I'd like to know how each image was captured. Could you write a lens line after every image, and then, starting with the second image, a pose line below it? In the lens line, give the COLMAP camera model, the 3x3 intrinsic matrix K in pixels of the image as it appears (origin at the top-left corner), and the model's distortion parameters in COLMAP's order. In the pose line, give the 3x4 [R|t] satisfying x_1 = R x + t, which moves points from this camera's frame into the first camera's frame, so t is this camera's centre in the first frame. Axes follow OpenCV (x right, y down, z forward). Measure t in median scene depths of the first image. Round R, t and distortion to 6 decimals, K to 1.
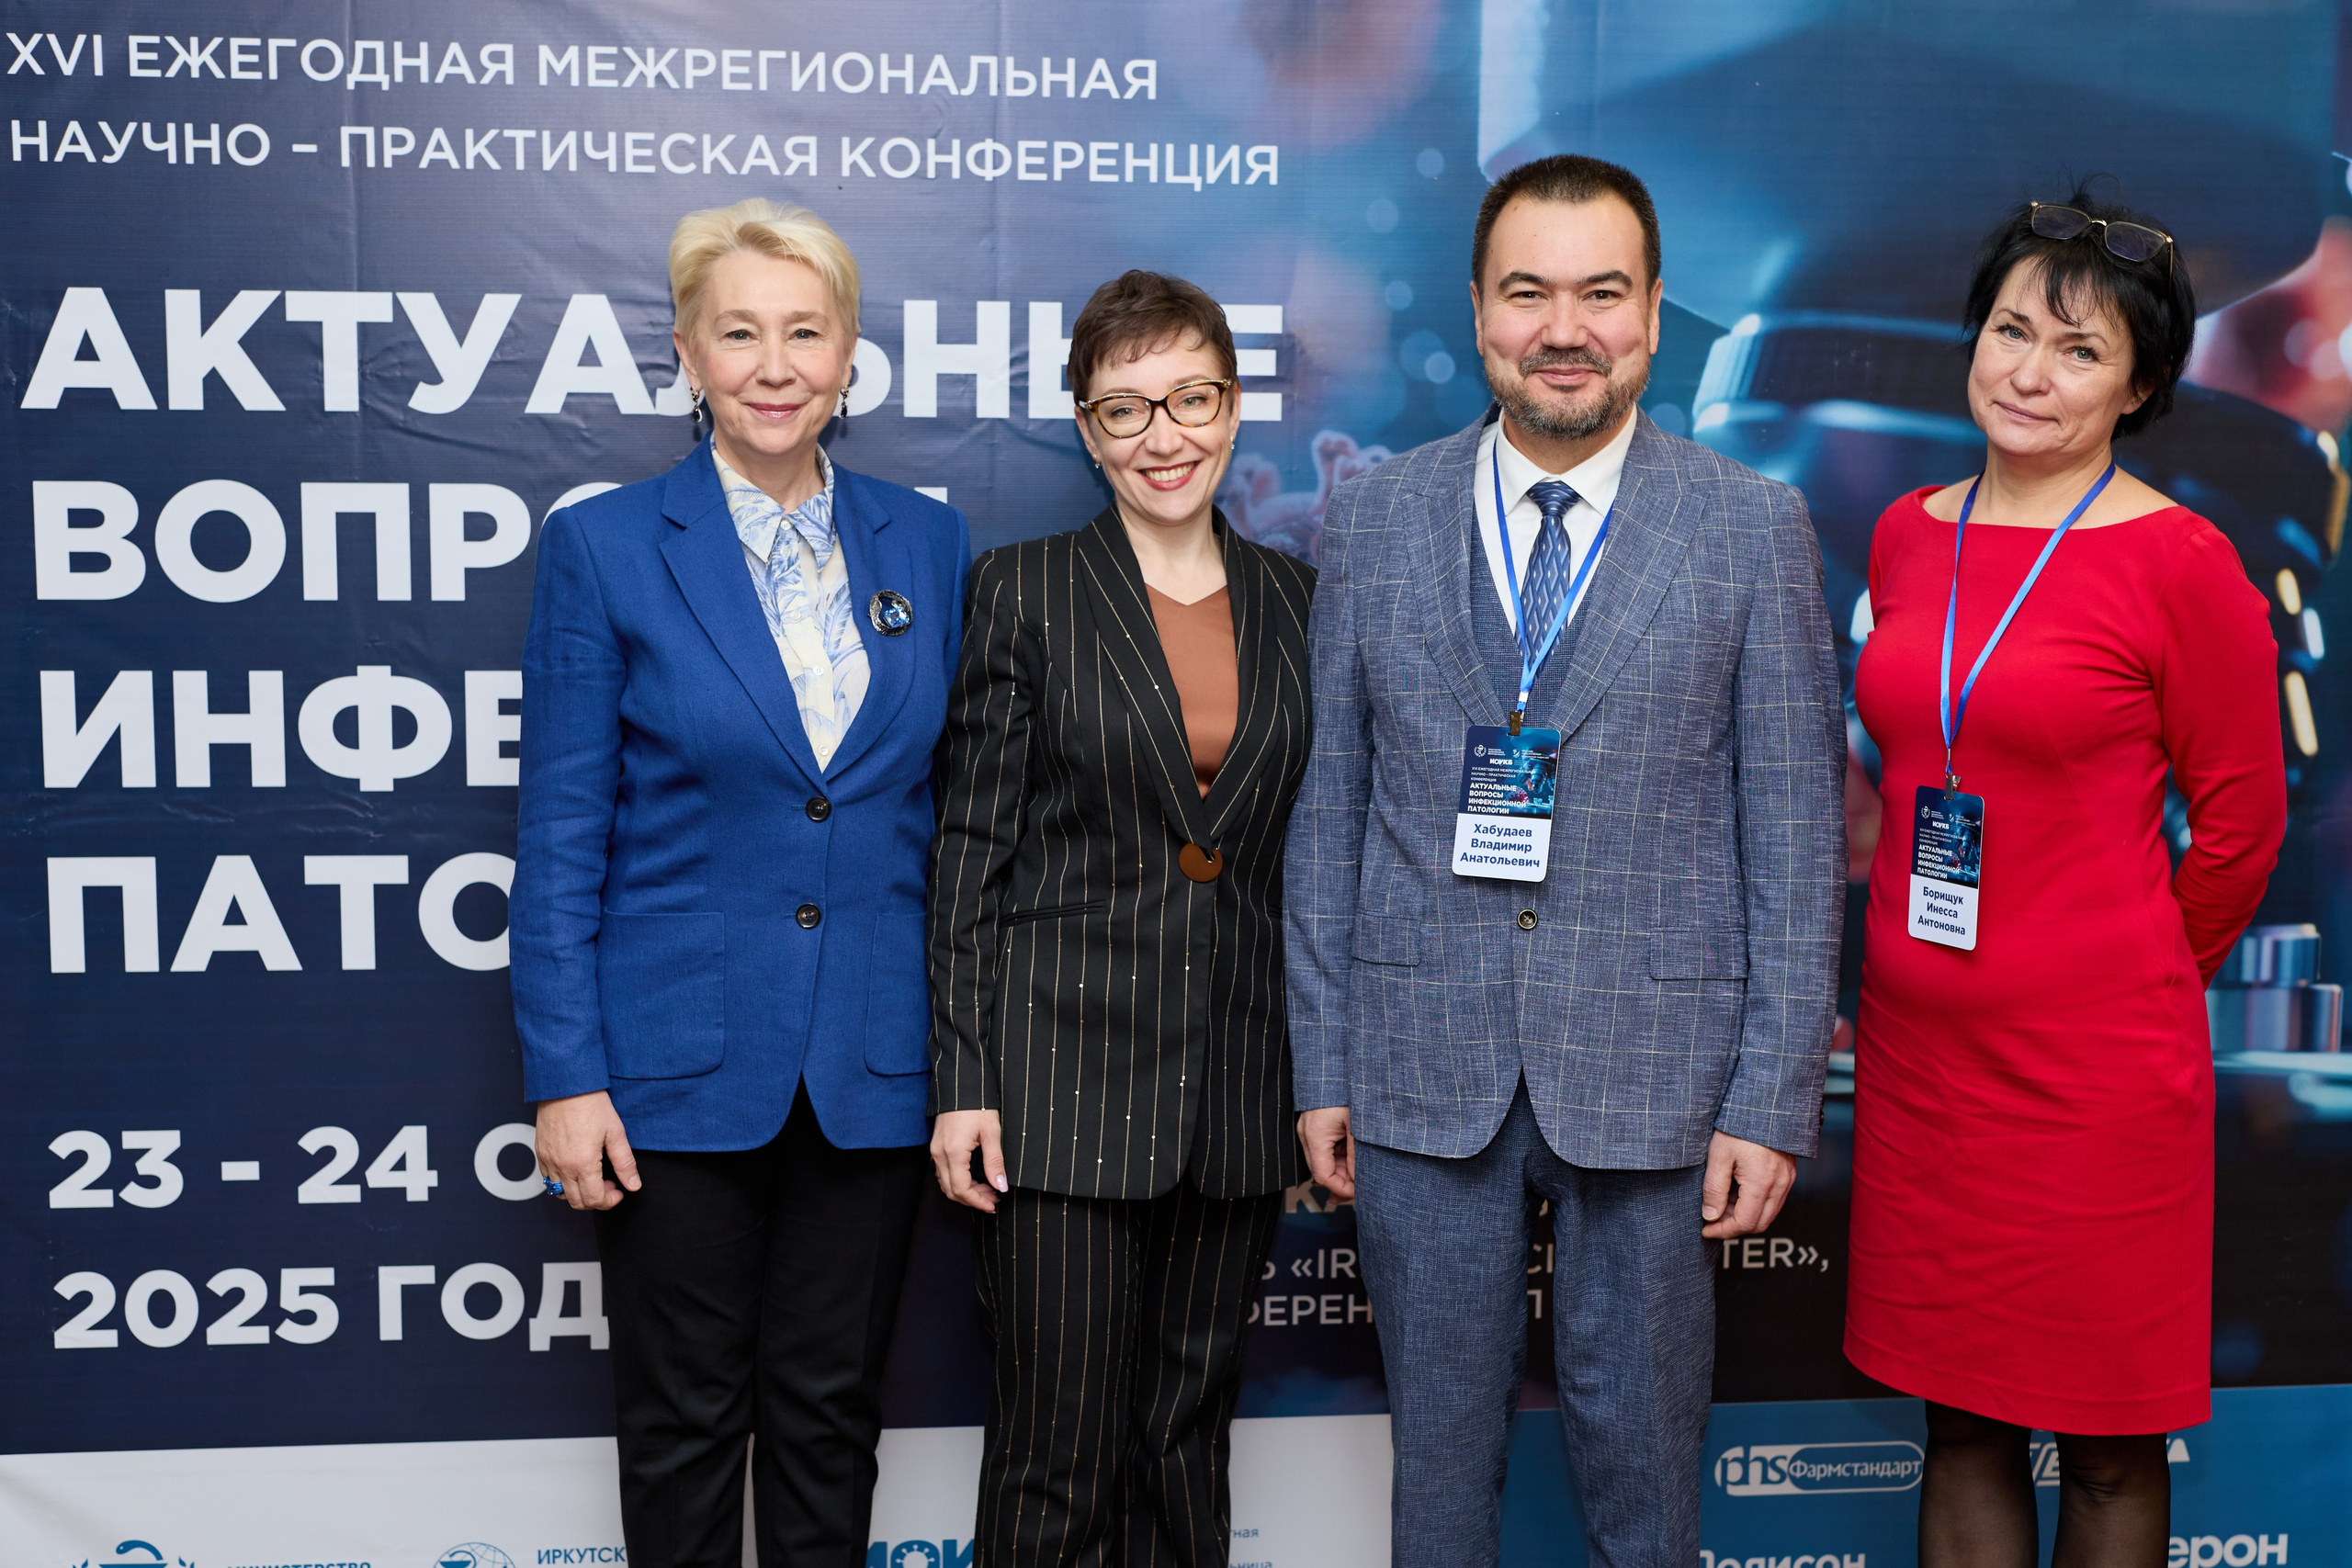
lens RADIAL K [[3593.3, 0, 1272.4], [0, 3593.3, 790.1], [0, 0, 1]] dist [-0.003768, 0.026345]
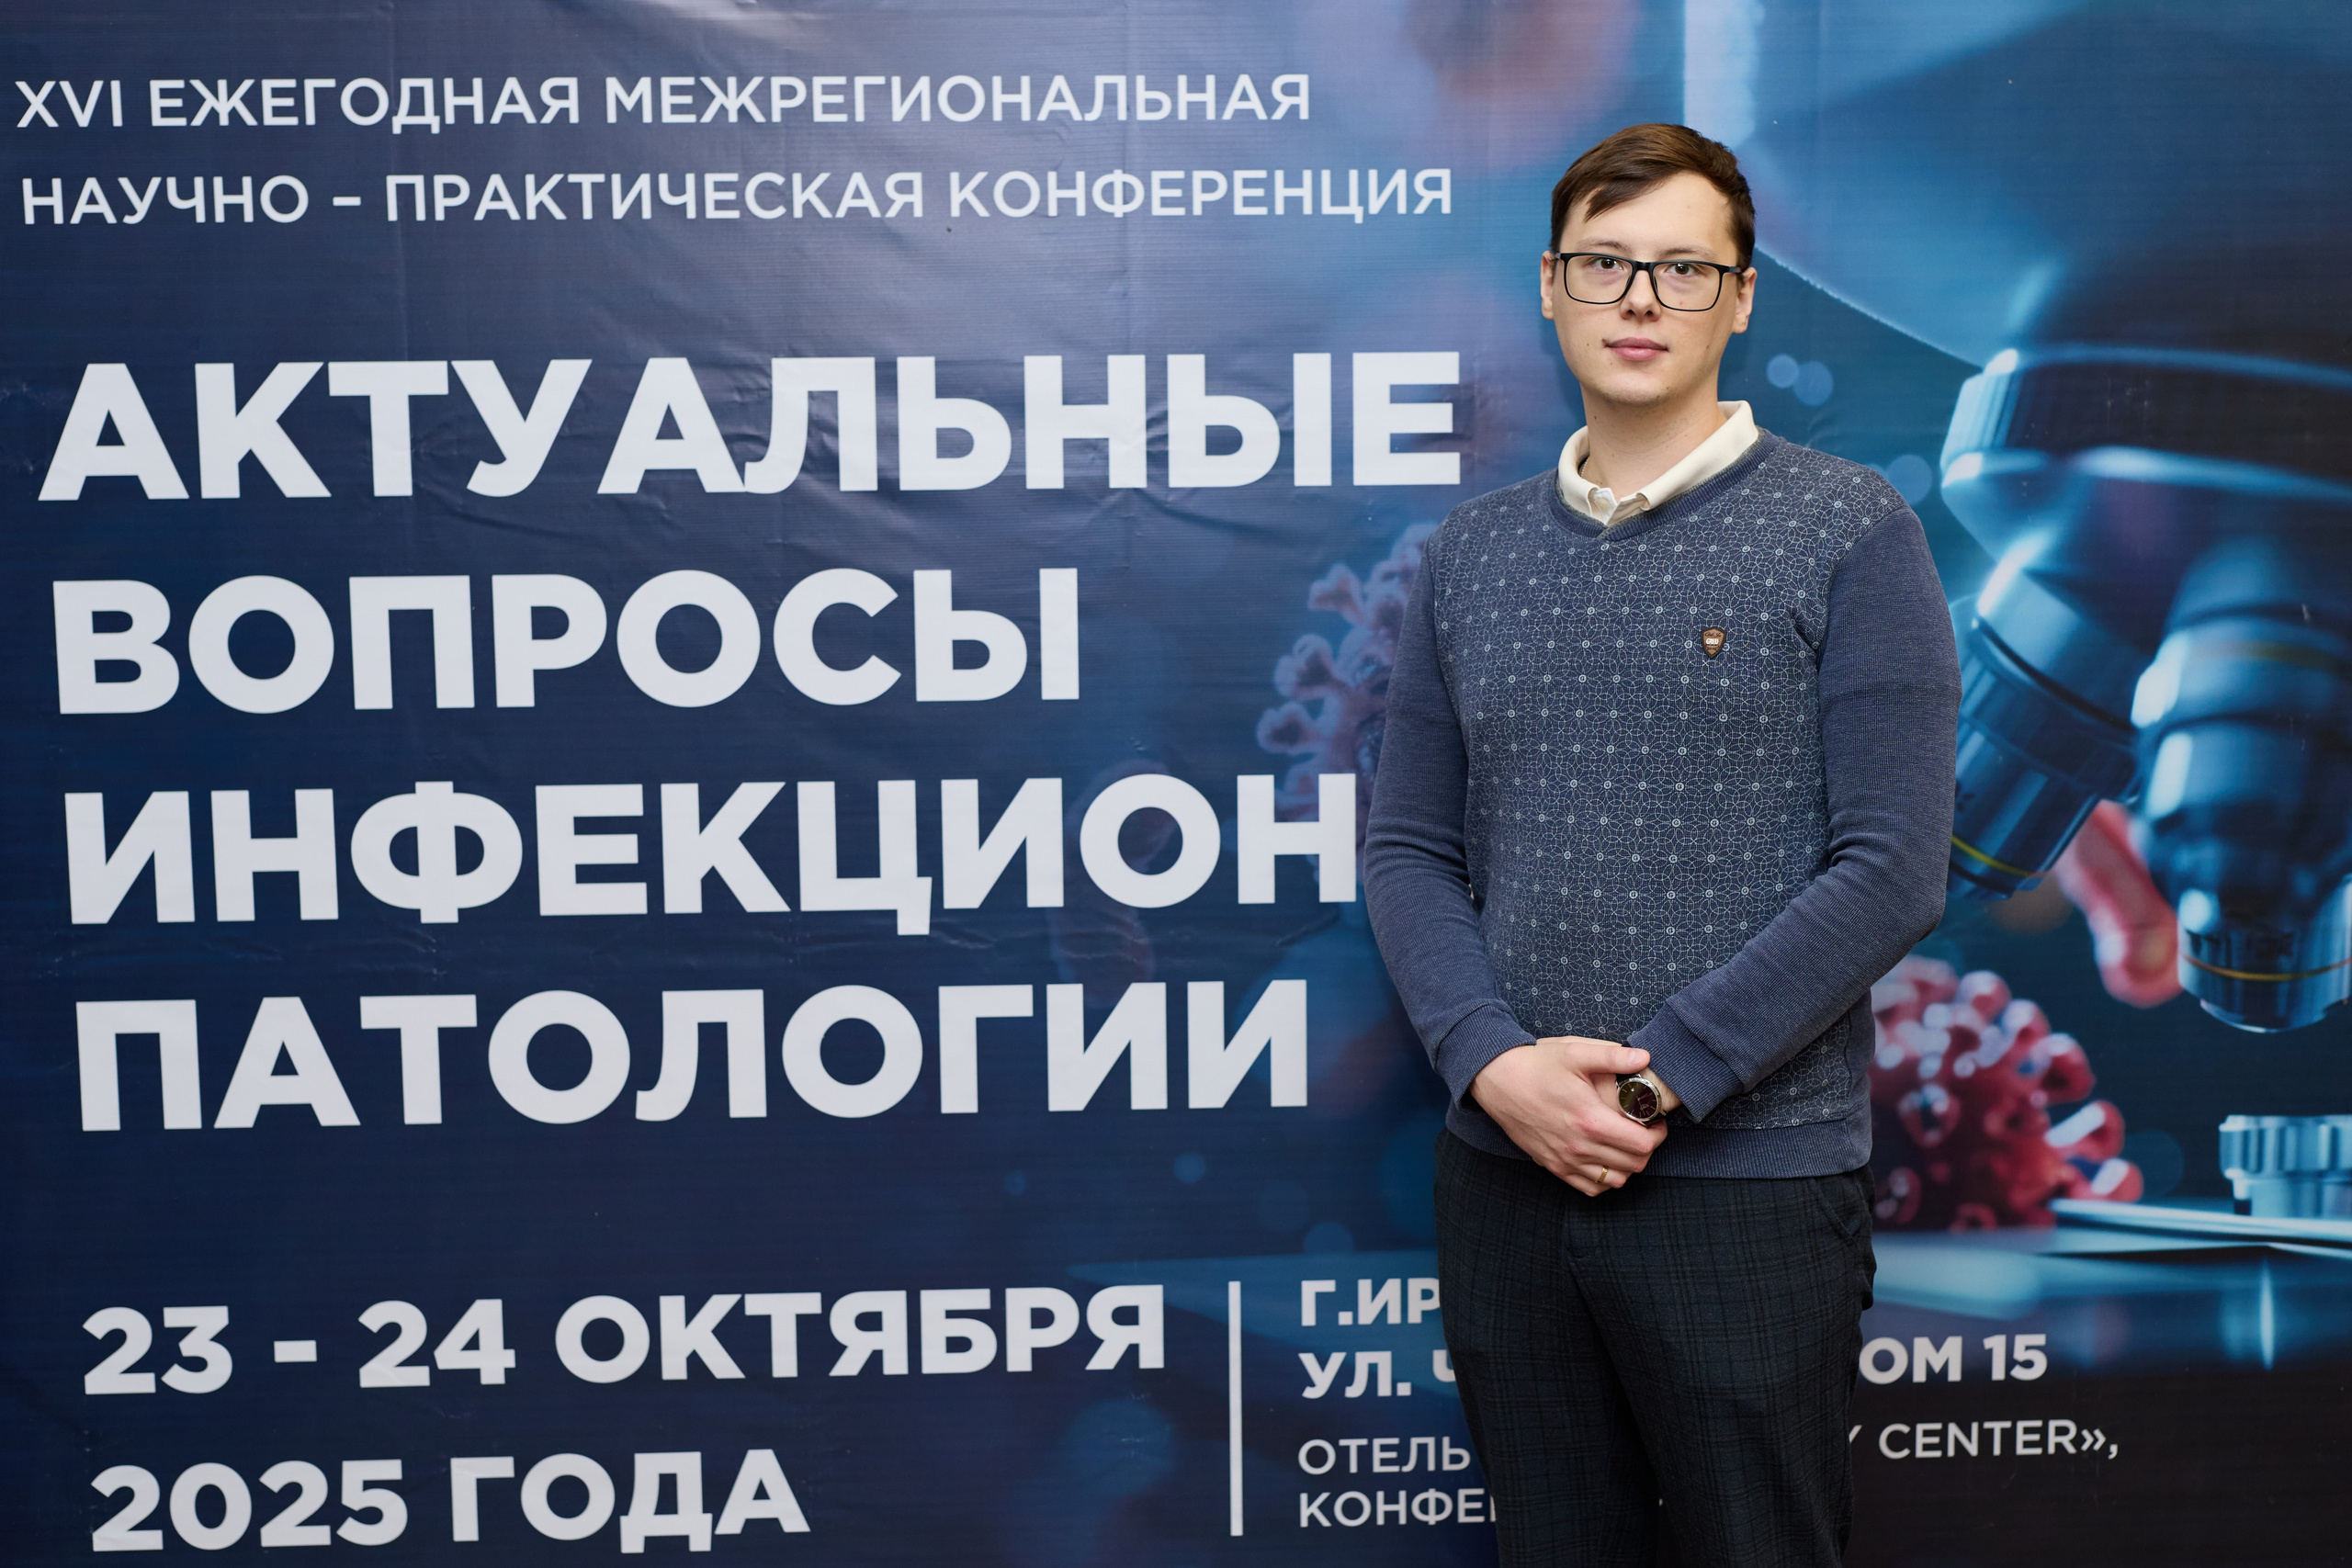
lens RADIAL K [[3593.3, 0, 1272.4], [0, 3593.3, 790.1], [0, 0, 1]] dist [-0.003768, 0.026345]
pose [[0.996016, -0.013159, -0.088196, 0.034100], [0.011924, 0.999824, -0.014507, -0.017225], [0.088371, 0.013398, 0.995998, 0.135156]]
